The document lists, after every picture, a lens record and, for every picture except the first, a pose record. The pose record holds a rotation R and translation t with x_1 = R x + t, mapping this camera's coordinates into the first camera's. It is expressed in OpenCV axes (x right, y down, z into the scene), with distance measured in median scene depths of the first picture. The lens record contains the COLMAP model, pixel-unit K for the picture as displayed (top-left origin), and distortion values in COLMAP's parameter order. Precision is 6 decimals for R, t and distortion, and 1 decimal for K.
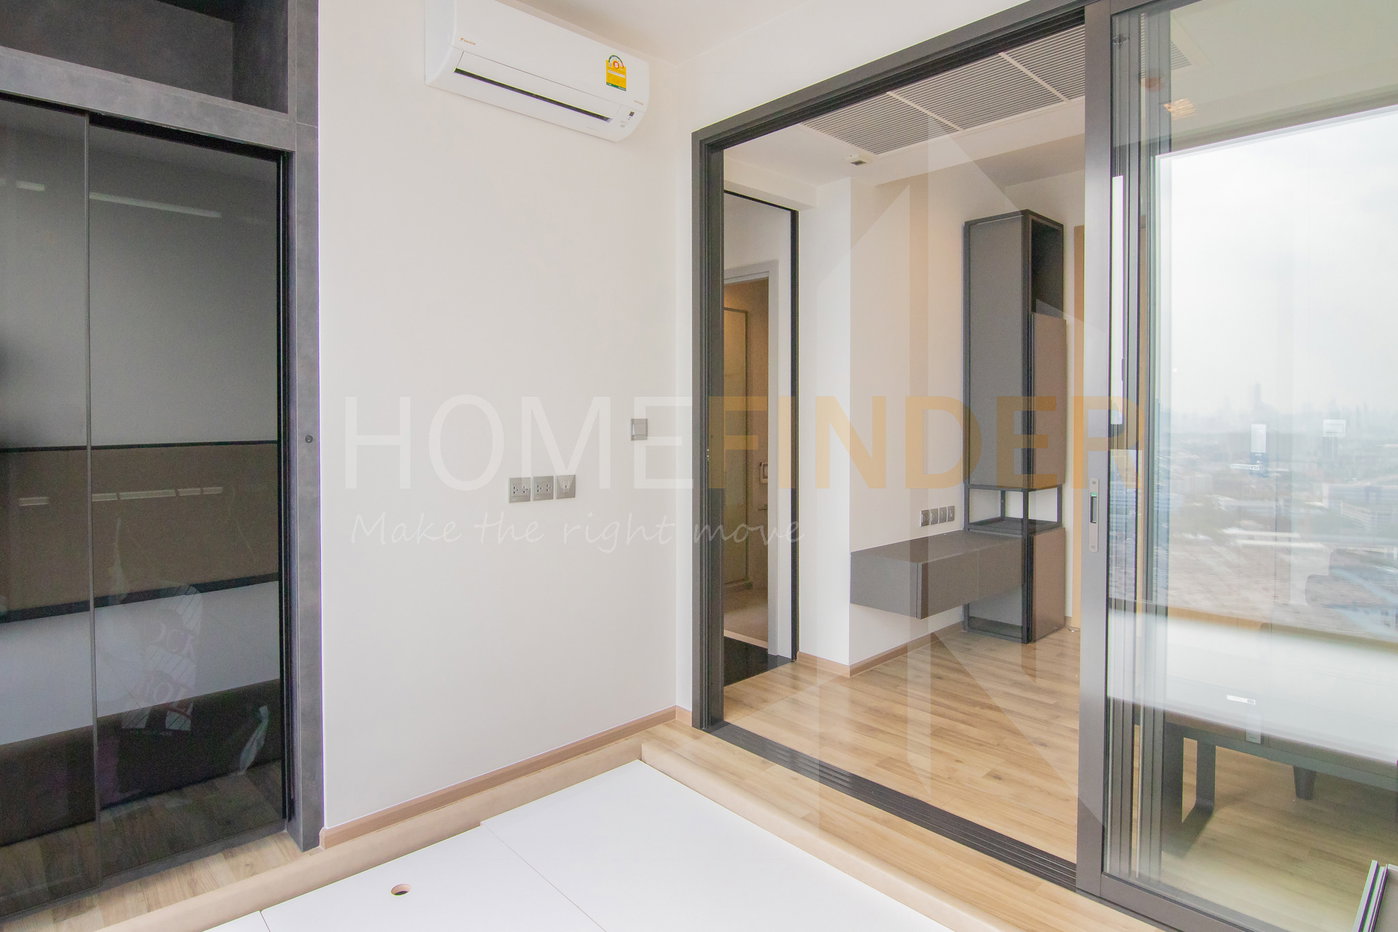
lens RADIAL K [[769.2, 0, 698.2], [0, 769.2, 421.9], [0, 0, 1]] dist [0.030671, -0.029458]
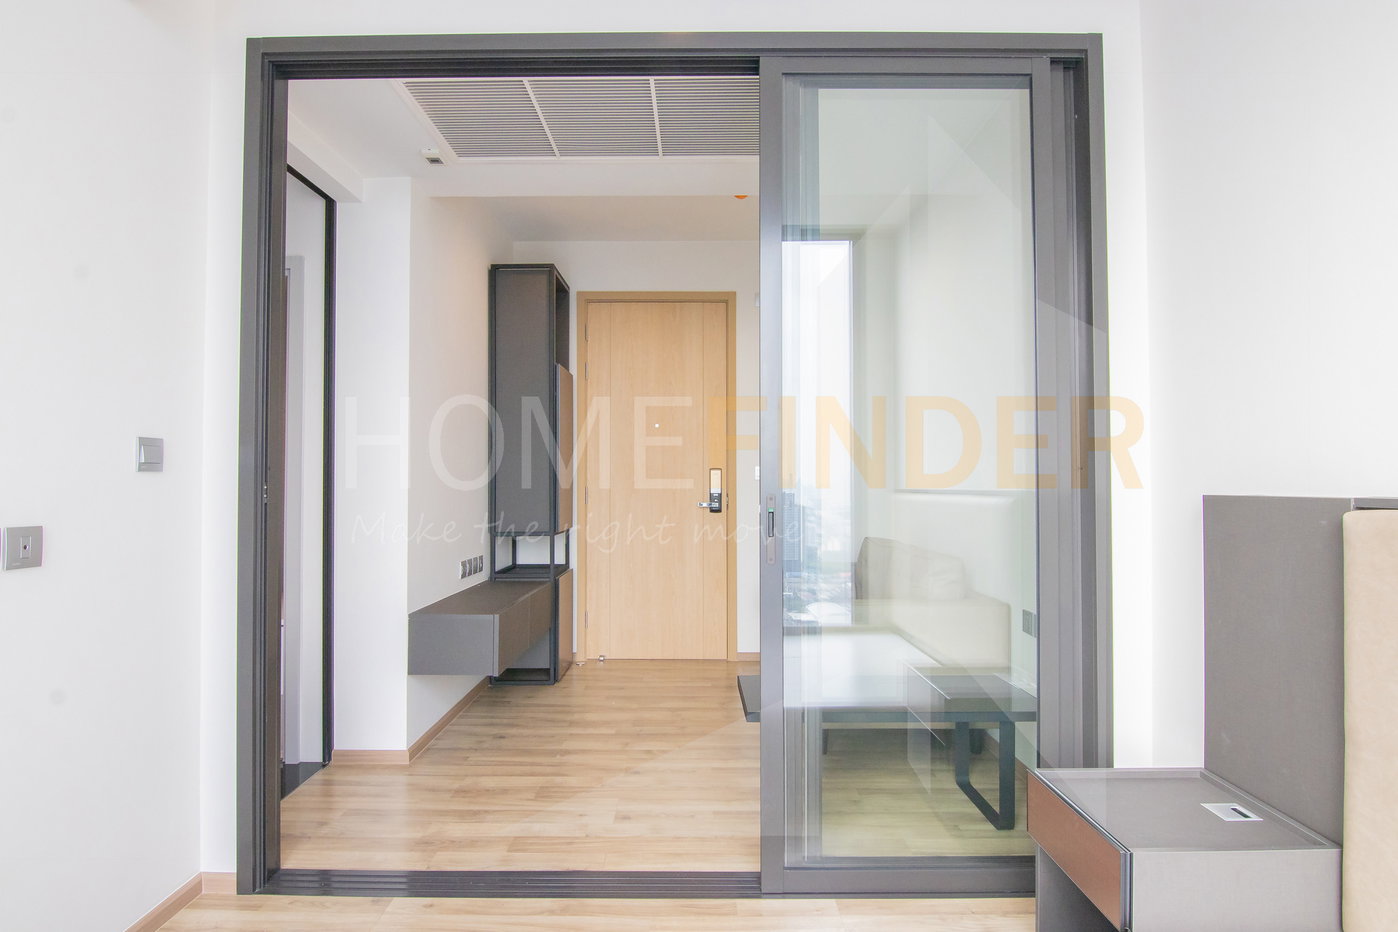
lens RADIAL K [[727.5, 0, 699.0], [0, 727.5, 466.0], [0, 0, 1]] dist [-0.011429, -0.001040]
pose [[0.693596, 0.016253, 0.720181, -0.174599], [0.009962, 0.999433, -0.032149, 0.039030], [-0.720295, 0.029473, 0.693041, 0.237241]]
